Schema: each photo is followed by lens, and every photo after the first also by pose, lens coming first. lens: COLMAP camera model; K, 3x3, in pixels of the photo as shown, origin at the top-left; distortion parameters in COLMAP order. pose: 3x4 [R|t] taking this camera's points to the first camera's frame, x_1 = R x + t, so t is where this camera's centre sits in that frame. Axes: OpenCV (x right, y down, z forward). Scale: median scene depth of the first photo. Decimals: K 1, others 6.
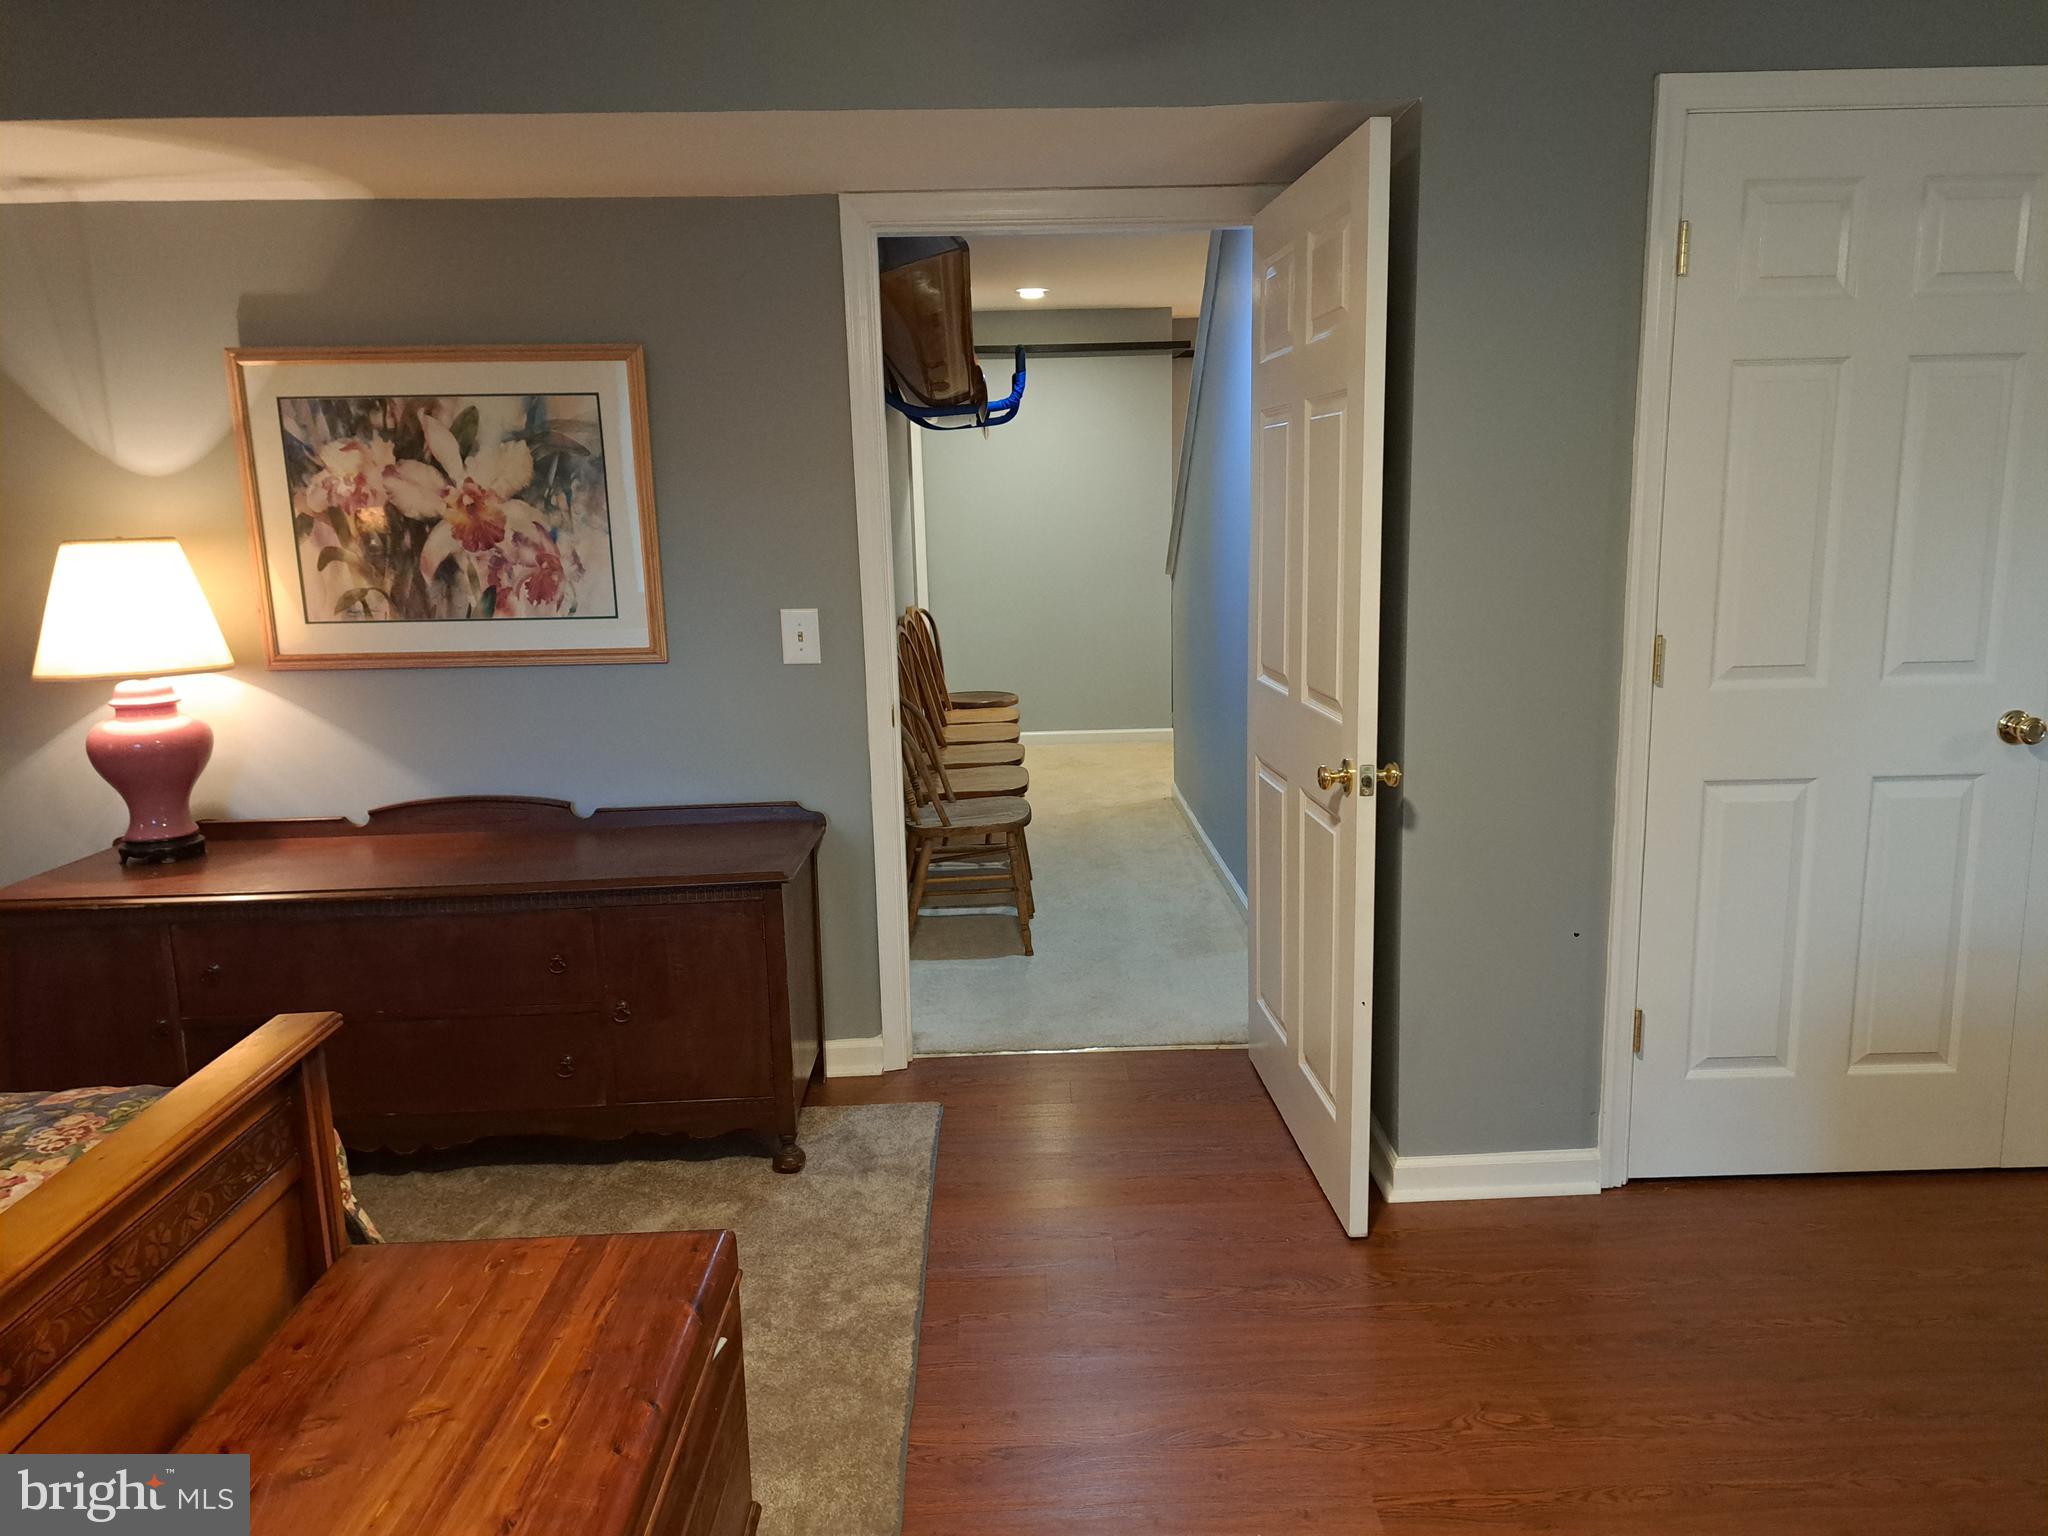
lens RADIAL K [[1464.0, 0, 1020.1], [0, 1464.0, 763.5], [0, 0, 1]] dist [0.055367, -0.048523]
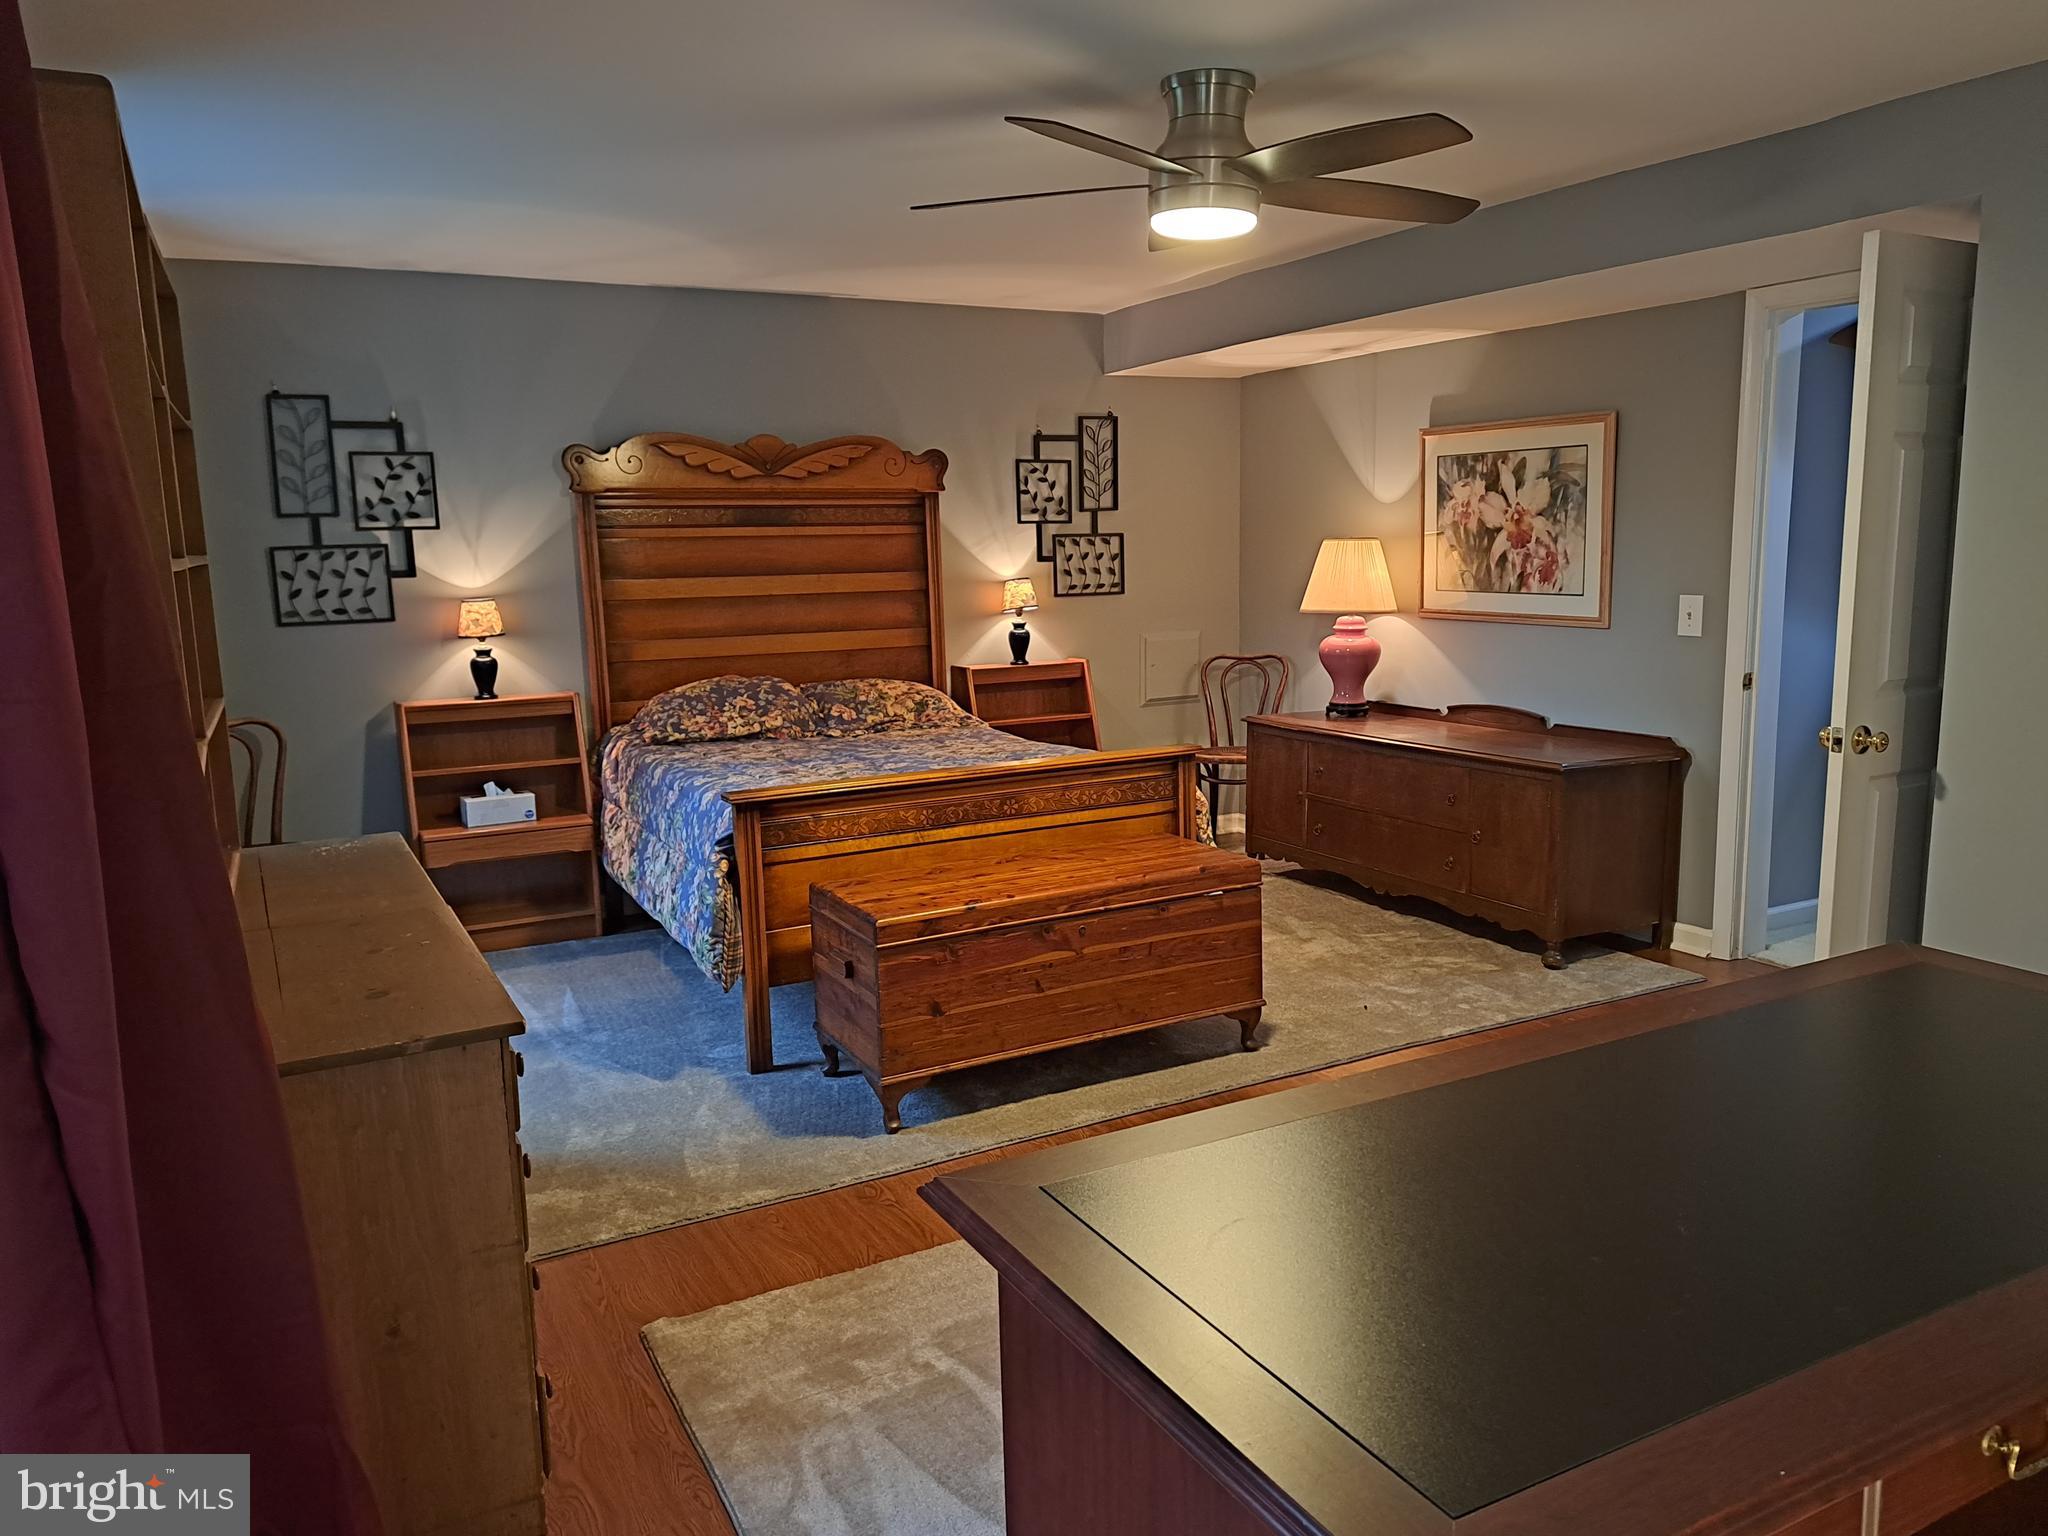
lens RADIAL K [[1464.0, 0, 1031.0], [0, 1464.0, 770.1], [0, 0, 1]] dist [0.055367, -0.048523]
pose [[0.451790, 0.156843, -0.878229, 0.818333], [-0.155647, 0.983184, 0.095517, 0.018033], [0.878442, 0.093540, 0.468605, -0.166810]]
